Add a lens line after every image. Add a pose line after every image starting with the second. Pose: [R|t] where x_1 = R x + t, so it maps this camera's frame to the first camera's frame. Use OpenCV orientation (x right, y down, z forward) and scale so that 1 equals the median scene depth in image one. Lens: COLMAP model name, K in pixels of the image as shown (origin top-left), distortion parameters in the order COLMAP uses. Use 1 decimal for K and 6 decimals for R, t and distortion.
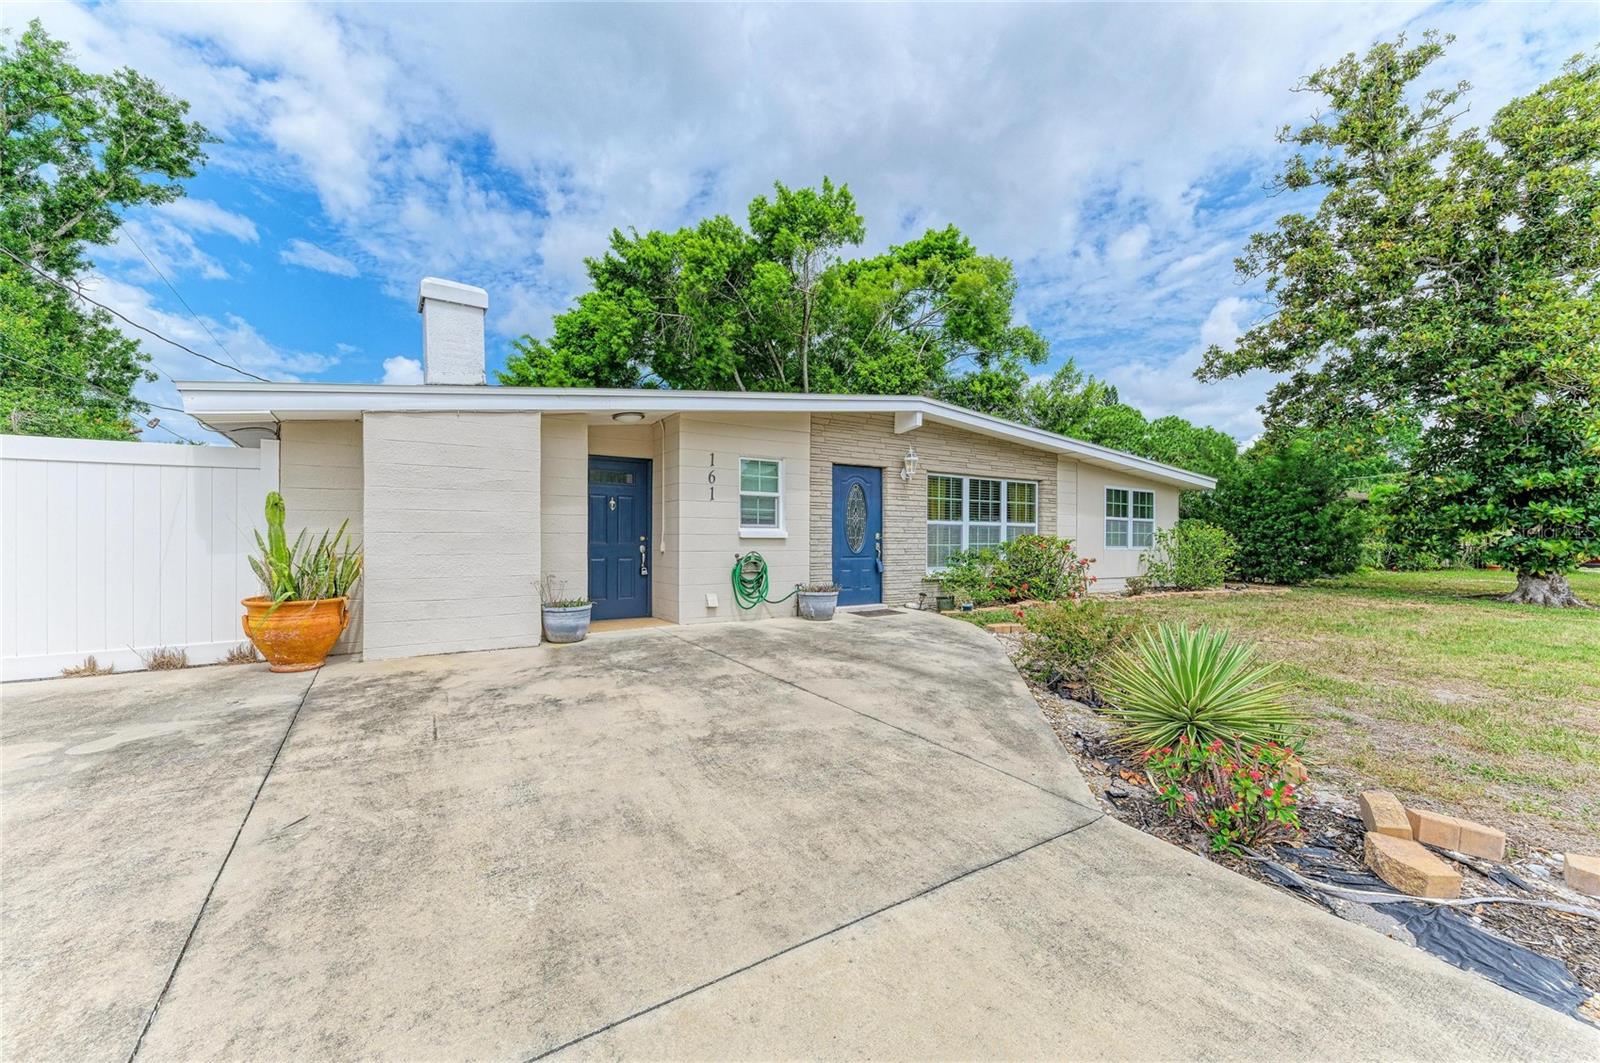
lens RADIAL K [[621.9, 0, 802.3], [0, 621.9, 536.4], [0, 0, 1]] dist [0.010309, -0.000573]
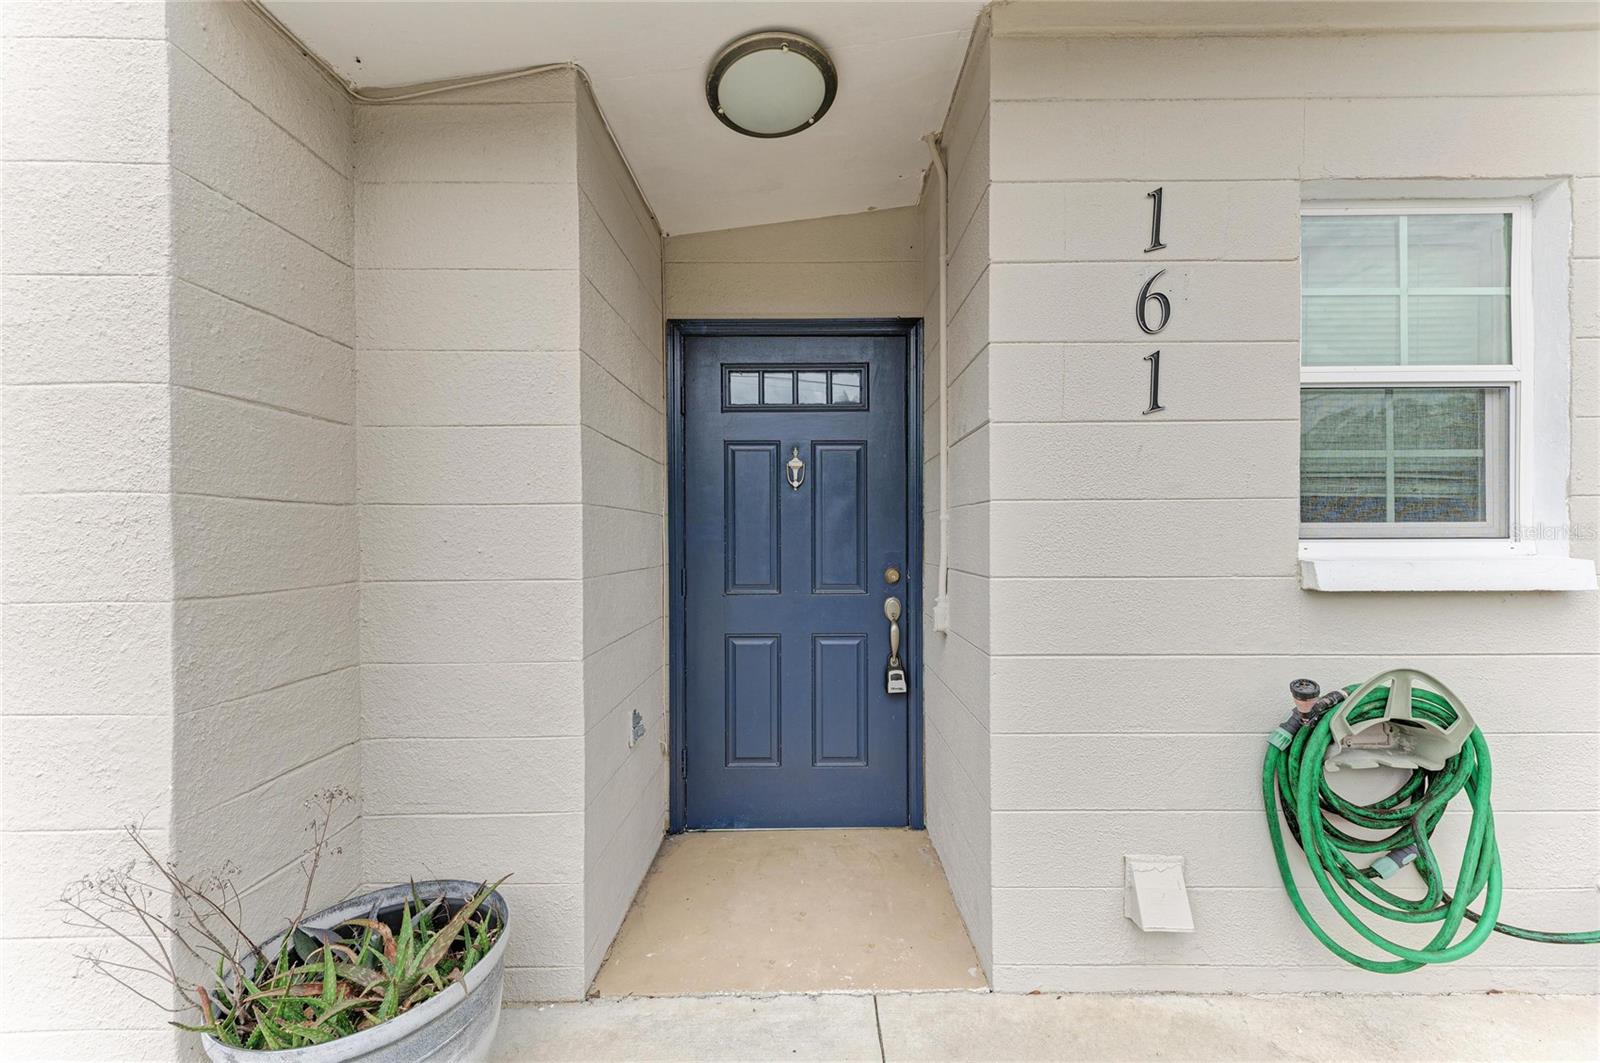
lens RADIAL K [[621.9, 0, 804.9], [0, 621.9, 542.4], [0, 0, 1]] dist [0.010309, -0.000573]
pose [[0.831889, -0.003337, -0.554932, -0.118796], [0.001753, 0.999993, -0.003384, -0.012330], [0.554940, 0.001842, 0.831889, 0.711888]]
